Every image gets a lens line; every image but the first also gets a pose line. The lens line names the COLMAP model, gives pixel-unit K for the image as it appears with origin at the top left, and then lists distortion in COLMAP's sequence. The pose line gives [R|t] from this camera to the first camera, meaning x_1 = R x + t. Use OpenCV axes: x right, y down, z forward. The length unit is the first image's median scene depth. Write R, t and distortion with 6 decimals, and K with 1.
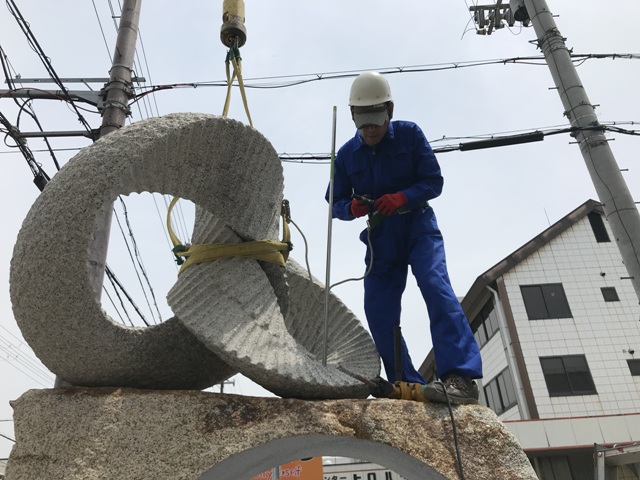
lens RADIAL K [[514.2, 0, 320.0], [0, 514.2, 240.0], [0, 0, 1]] dist [0.045664, -0.060957]
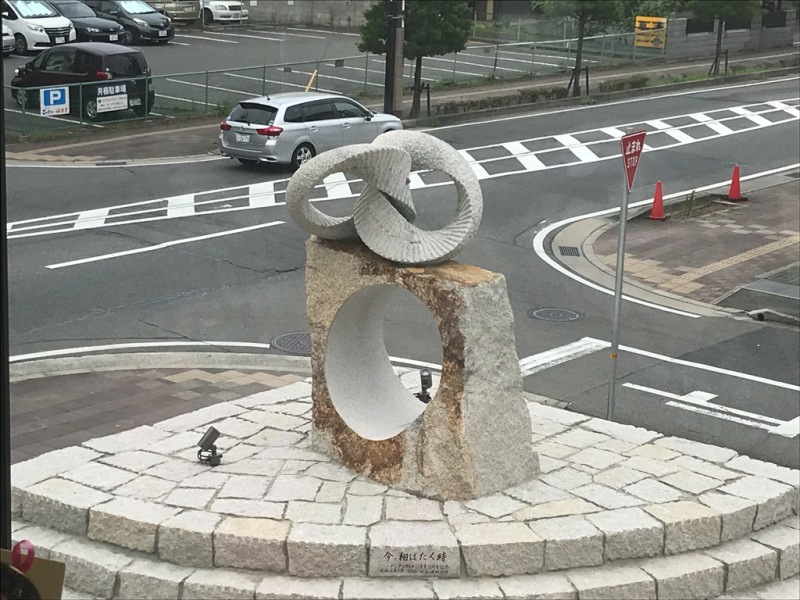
lens RADIAL K [[1542.0, 0, 400.0], [0, 1542.0, 300.0], [0, 0, 1]] dist [0.110708, -0.333480]
pose [[0.760484, 0.238582, -0.603940, 4.019344], [0.237807, 0.763120, 0.600912, -3.584197], [0.604245, -0.600605, 0.523604, -2.596437]]
